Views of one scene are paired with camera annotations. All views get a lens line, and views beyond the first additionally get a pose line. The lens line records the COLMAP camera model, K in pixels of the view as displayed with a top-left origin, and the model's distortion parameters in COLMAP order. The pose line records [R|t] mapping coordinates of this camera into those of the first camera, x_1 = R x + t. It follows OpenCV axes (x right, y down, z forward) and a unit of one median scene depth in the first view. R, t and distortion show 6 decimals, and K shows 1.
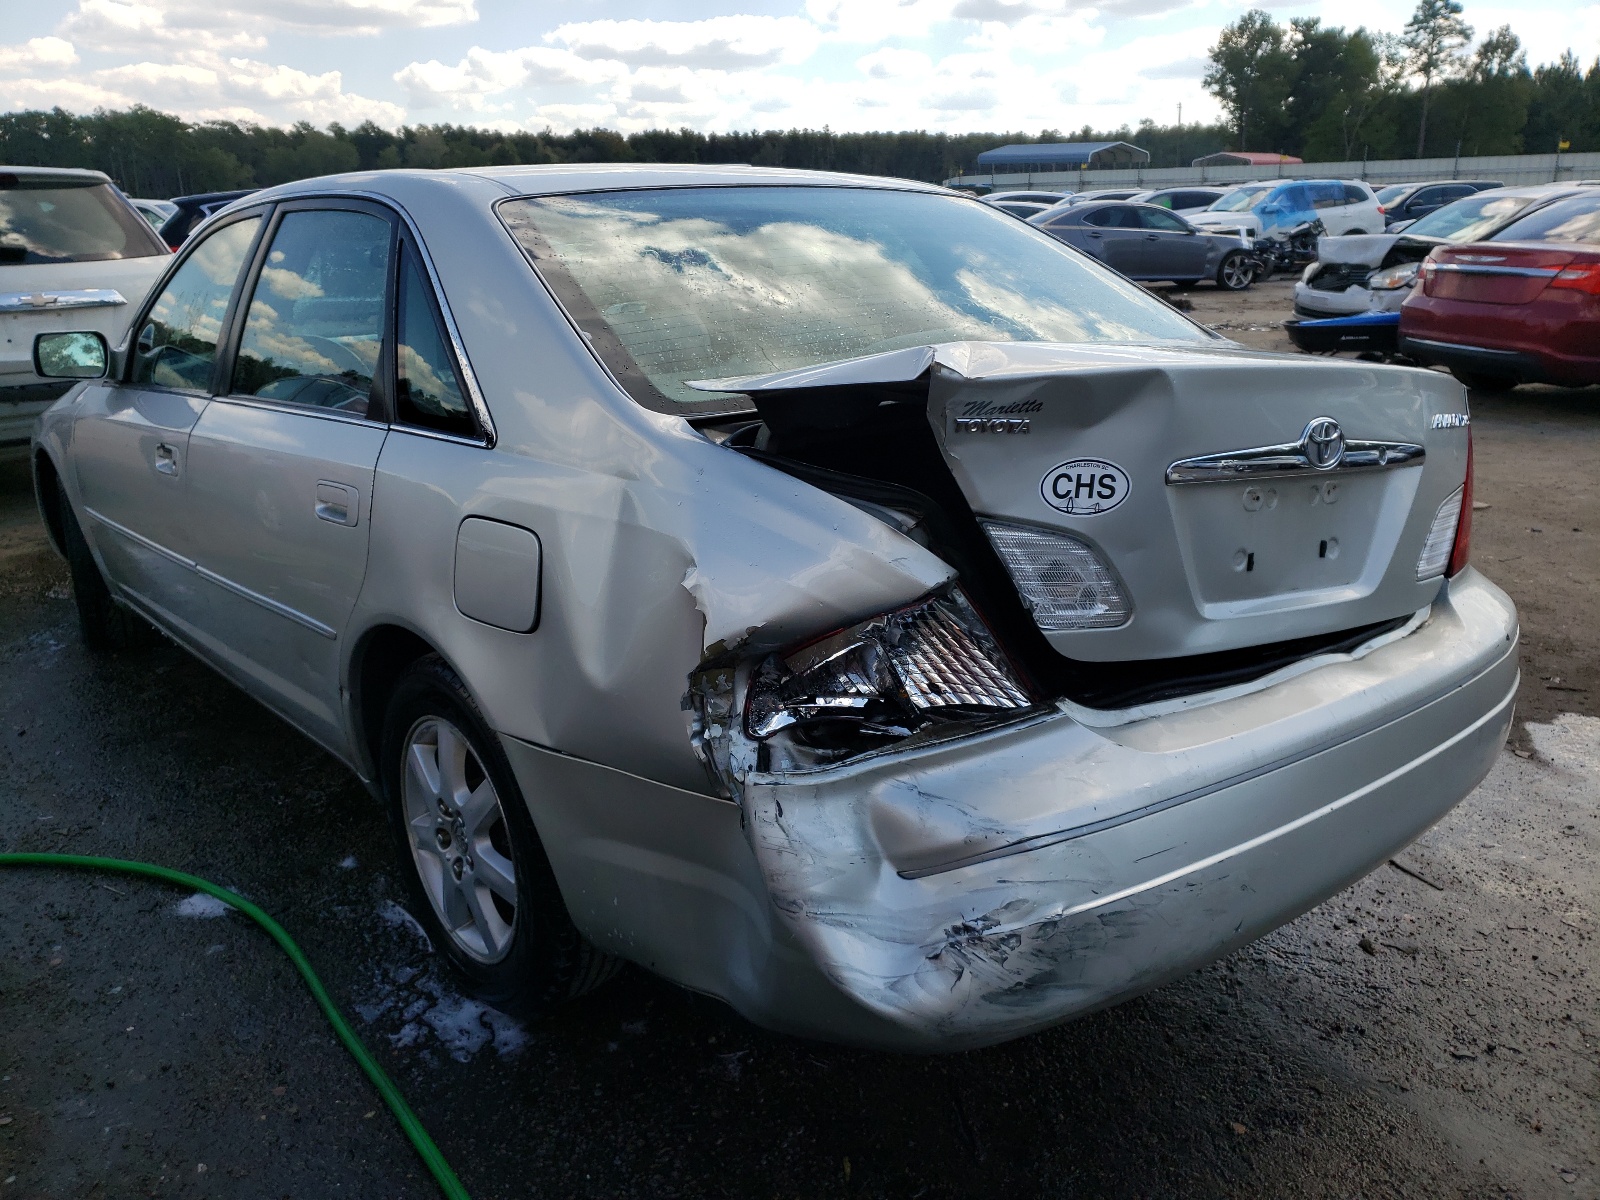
lens RADIAL K [[931.4, 0, 749.5], [0, 931.4, 599.0], [0, 0, 1]] dist [0.019553, 0.002634]
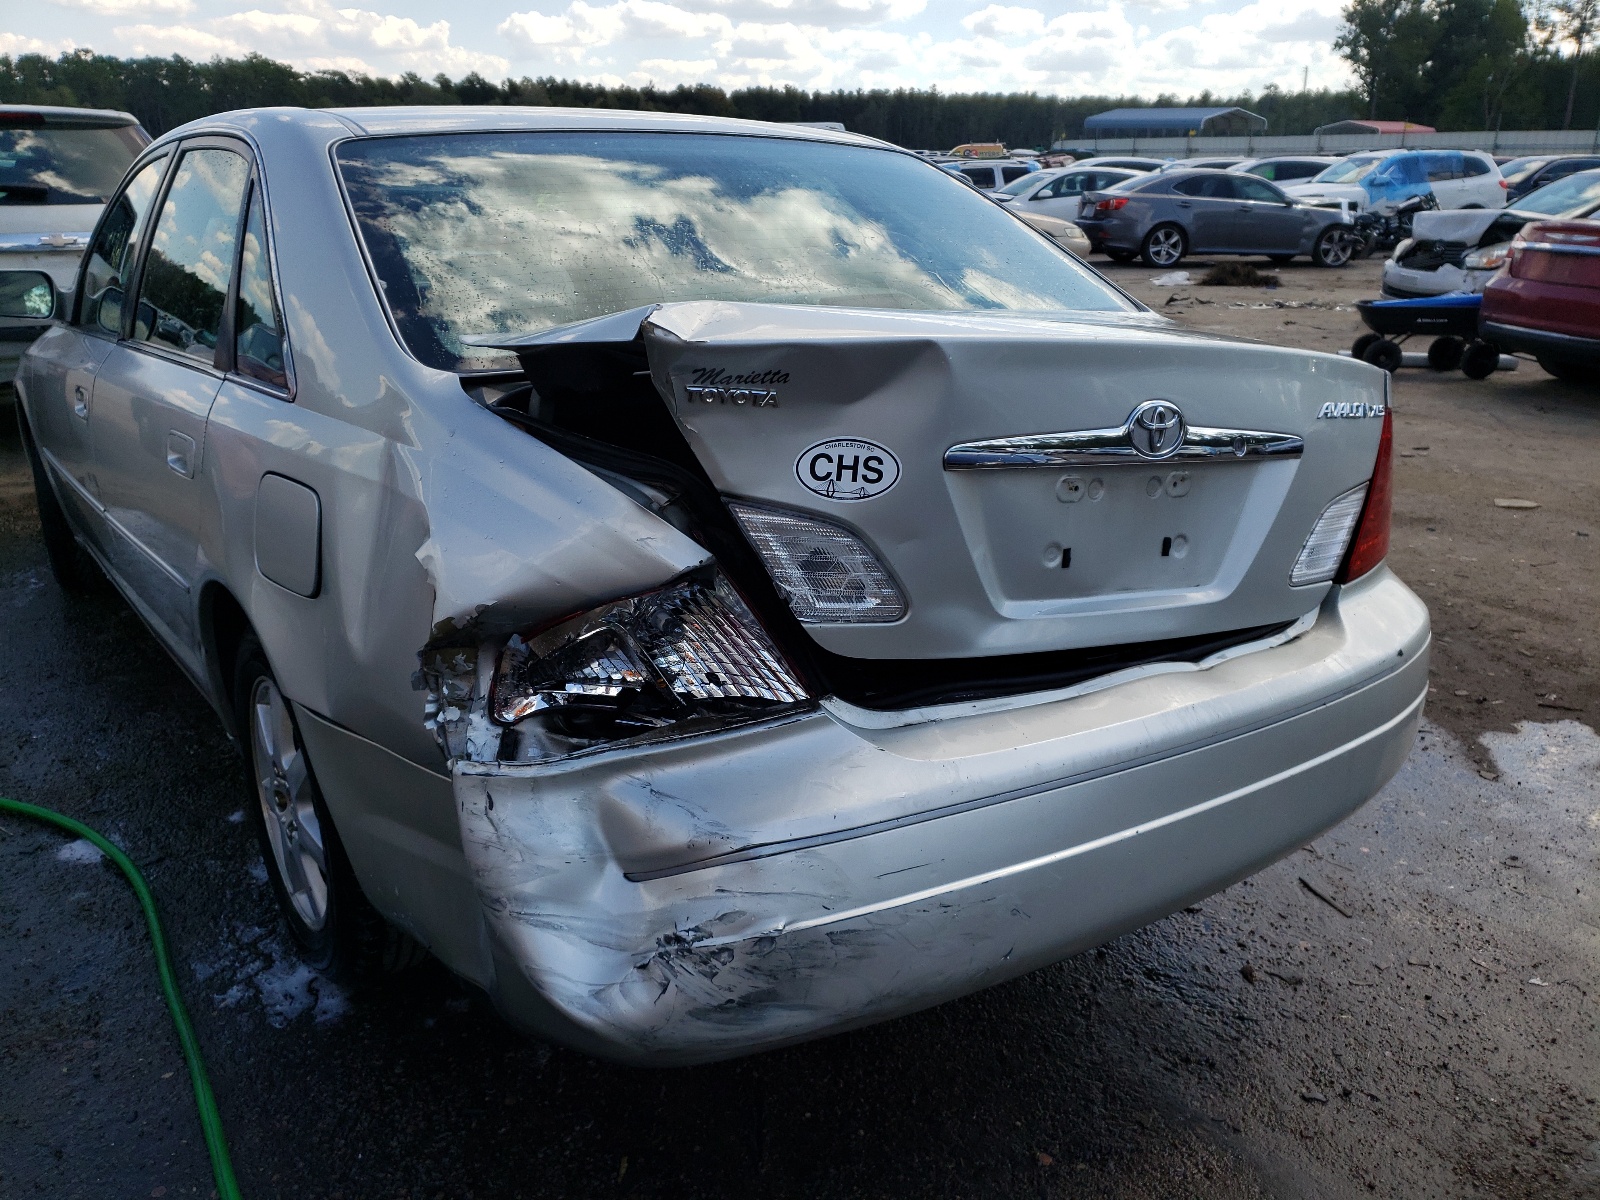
lens RADIAL K [[931.4, 0, 749.5], [0, 931.4, 599.0], [0, 0, 1]] dist [0.019553, 0.002634]
pose [[0.997082, 0.047189, -0.059999, 0.286632], [-0.045125, 0.998357, 0.035312, -0.018444], [0.061567, -0.032501, 0.997574, 0.071627]]
